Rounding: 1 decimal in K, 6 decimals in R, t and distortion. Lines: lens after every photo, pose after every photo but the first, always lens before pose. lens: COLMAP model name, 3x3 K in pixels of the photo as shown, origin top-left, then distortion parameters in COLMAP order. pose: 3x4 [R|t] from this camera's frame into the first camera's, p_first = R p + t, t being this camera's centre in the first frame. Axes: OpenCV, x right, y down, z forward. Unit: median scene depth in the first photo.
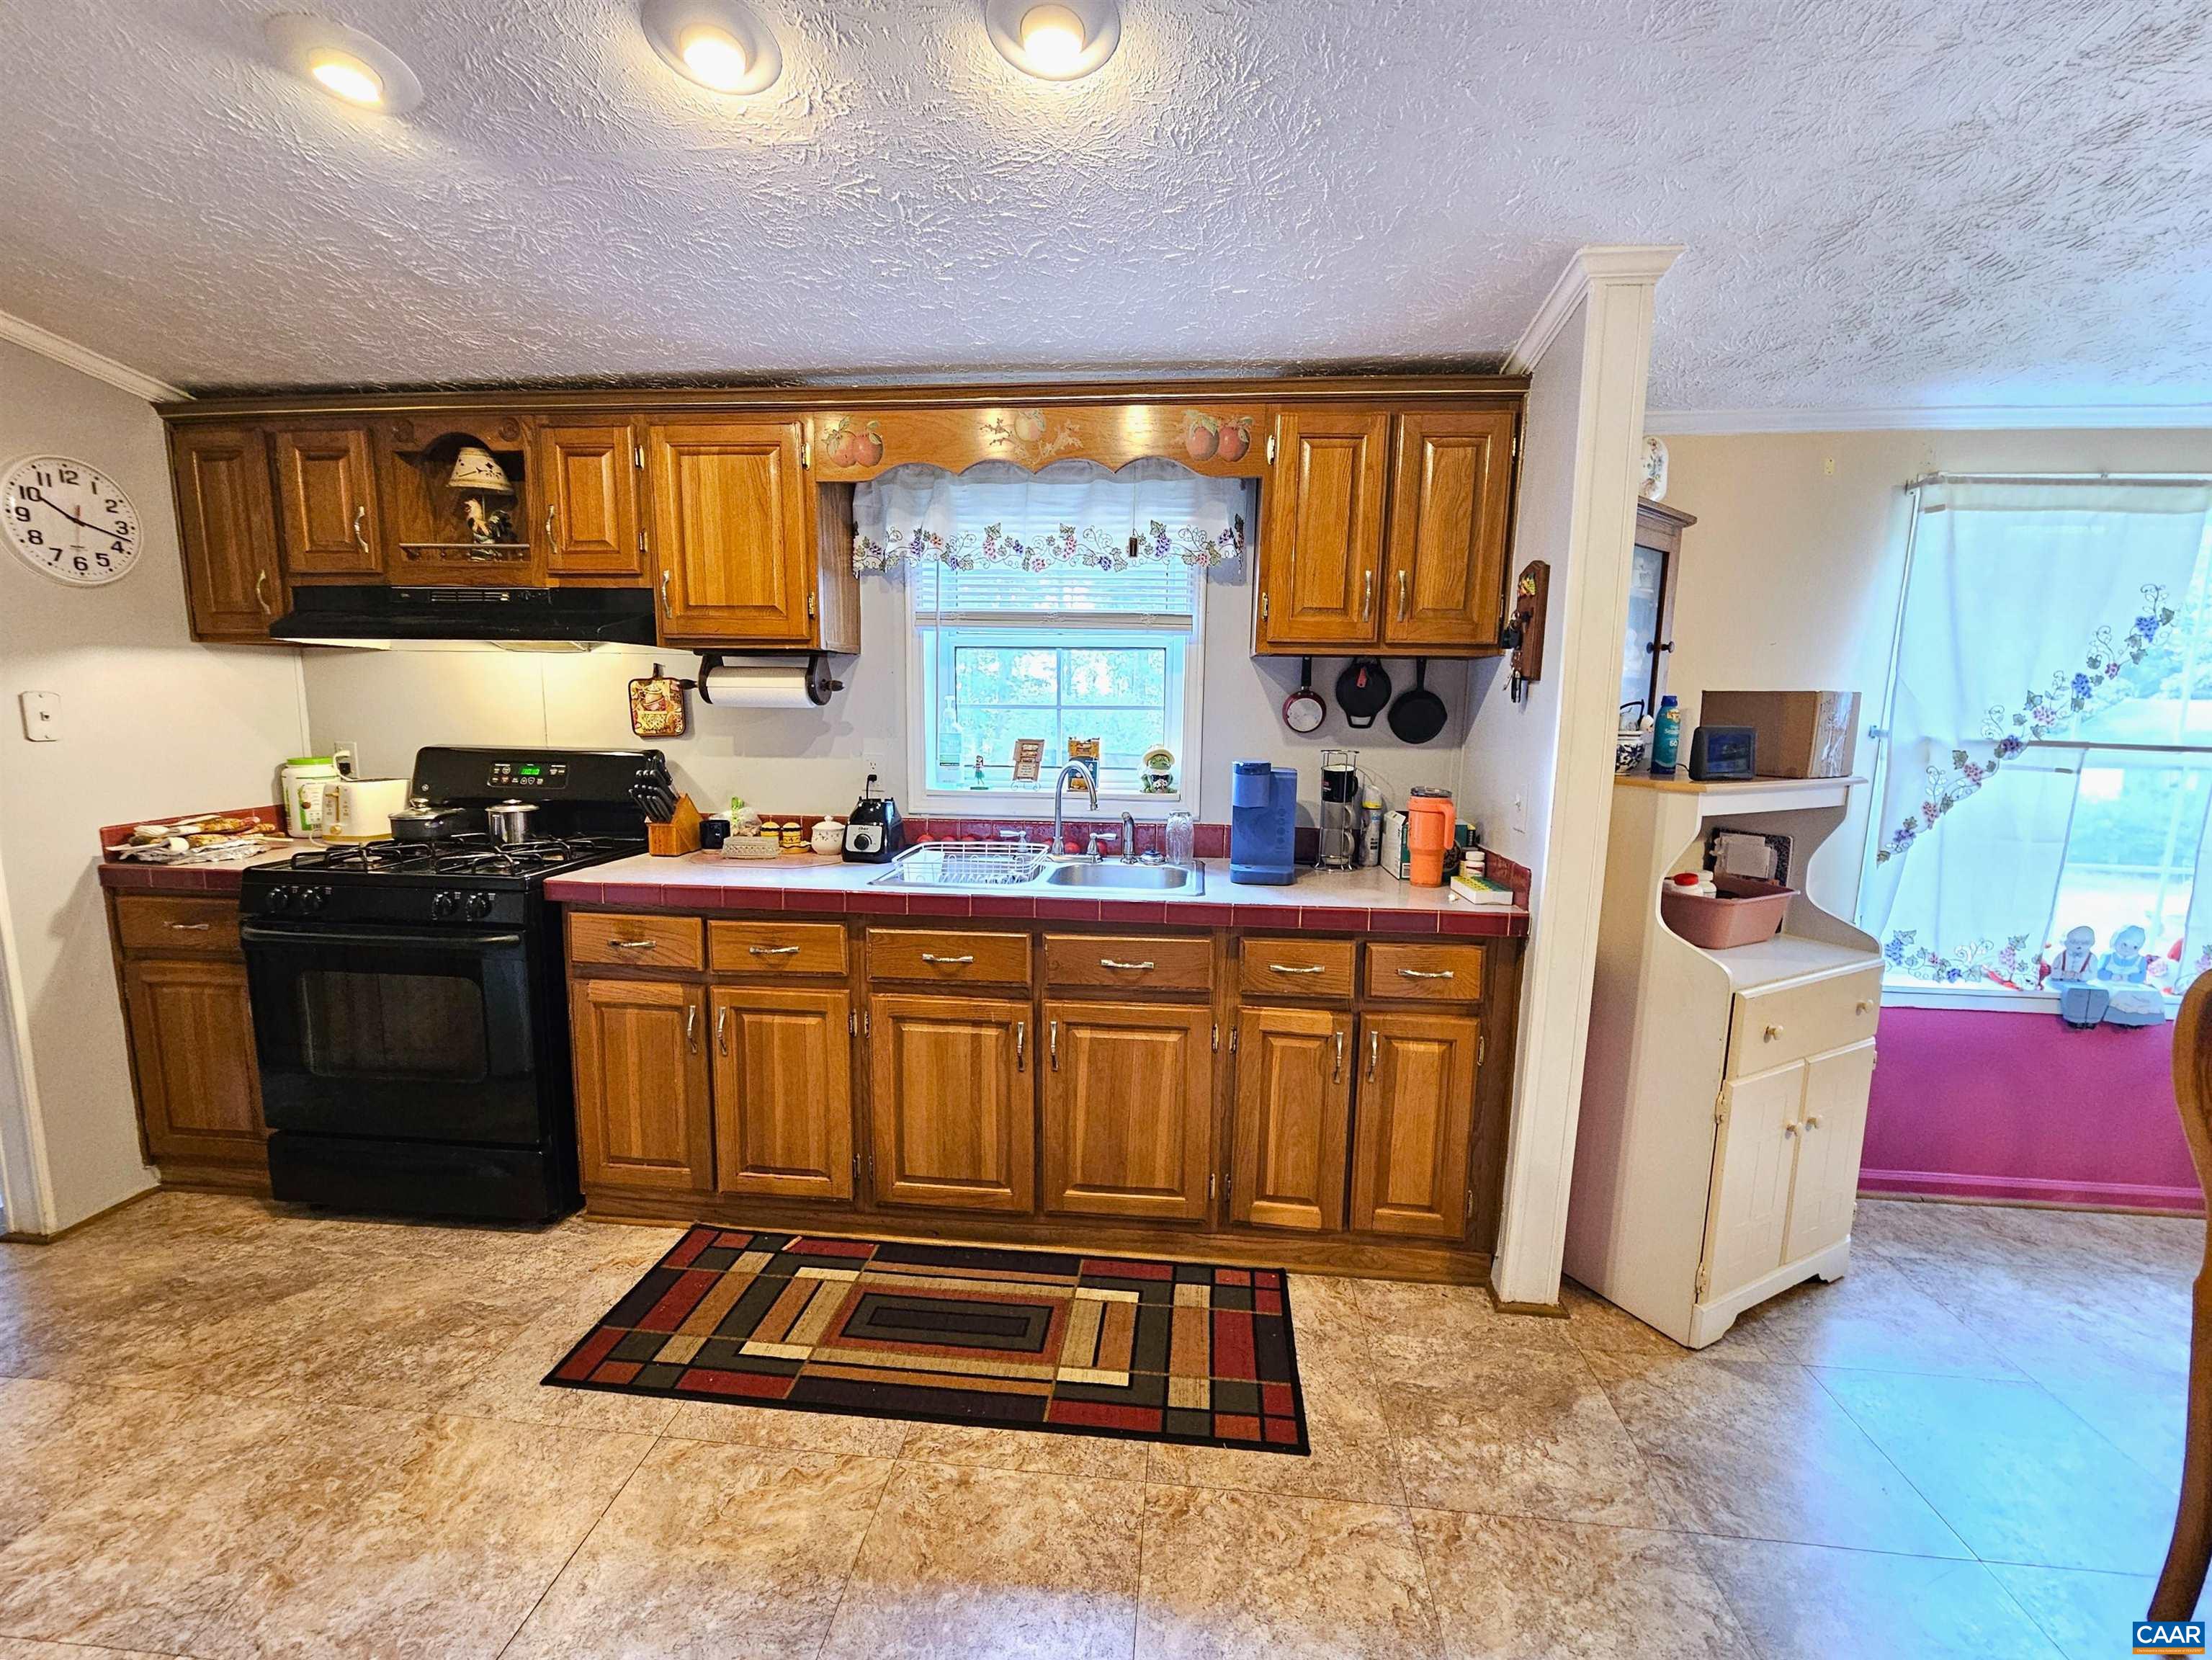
lens RADIAL K [[937.9, 0, 1111.3], [0, 937.9, 833.5], [0, 0, 1]] dist [-0.002817, 0.001004]
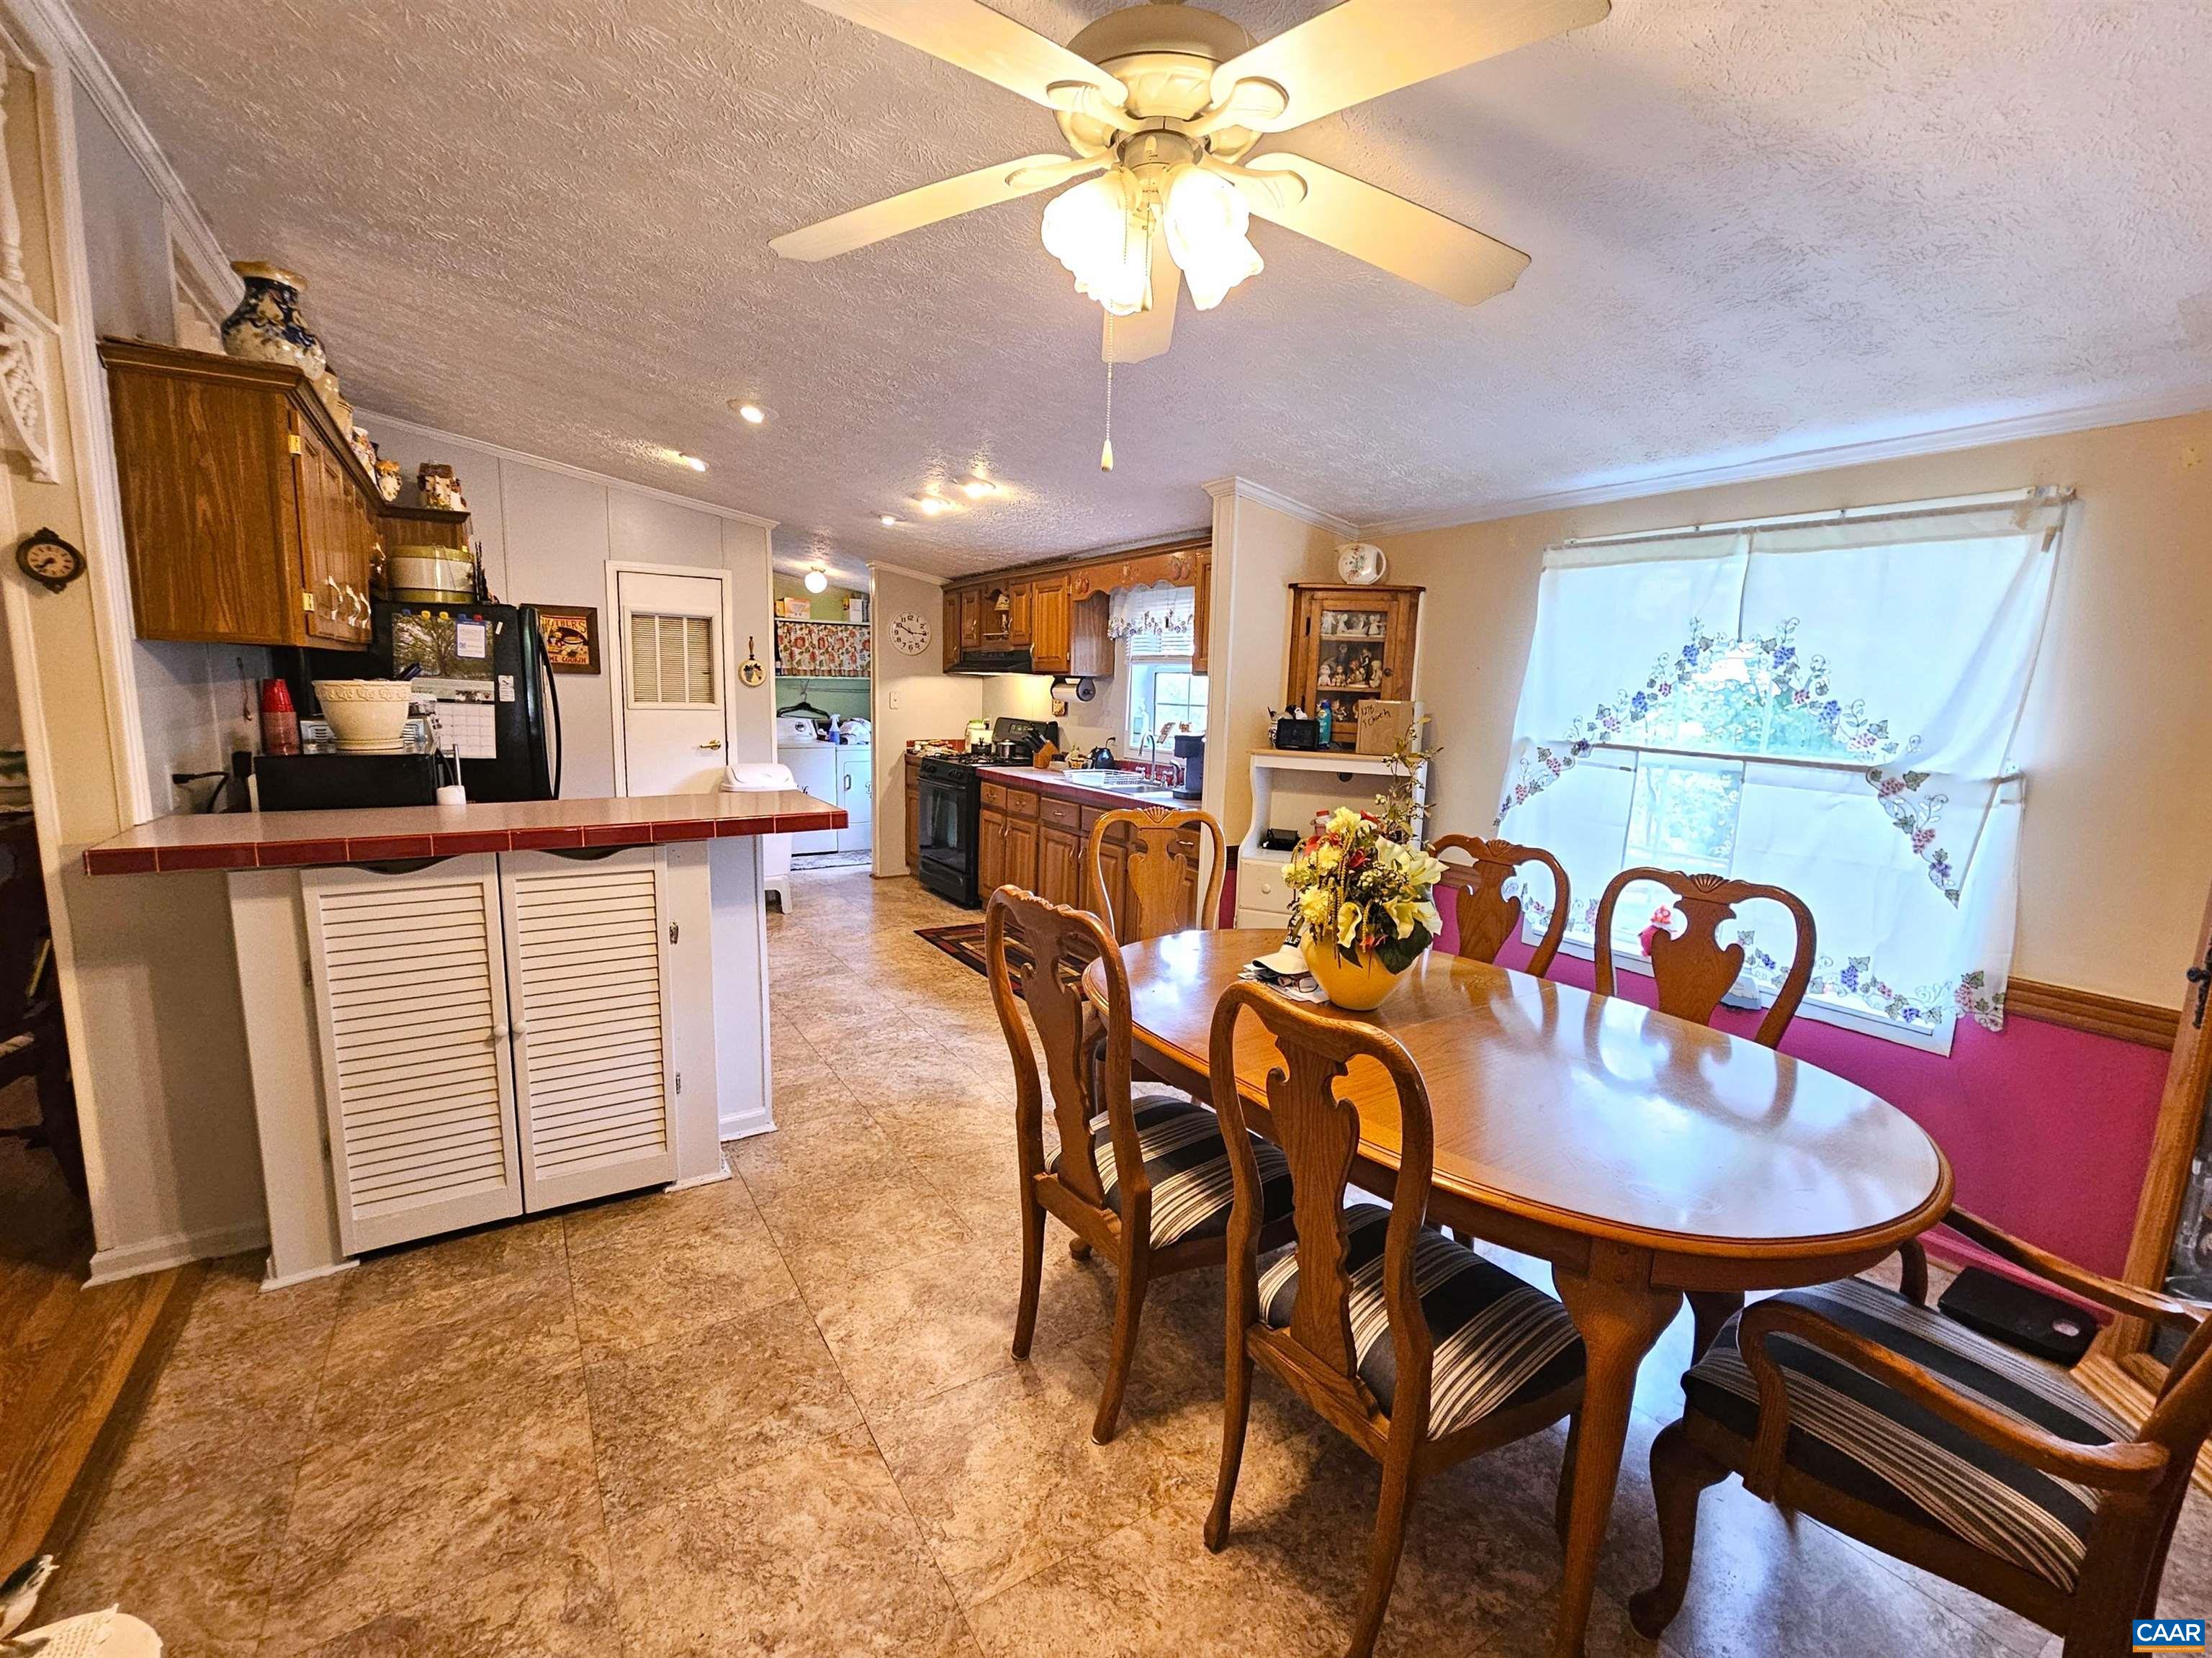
lens RADIAL K [[937.7, 0, 1112.2], [0, 937.7, 831.4], [0, 0, 1]] dist [-0.002817, 0.001004]
pose [[0.629031, 0.123633, -0.767486, 1.557874], [-0.136345, 0.989515, 0.047651, 0.049433], [0.765330, 0.074669, 0.639292, -0.319238]]
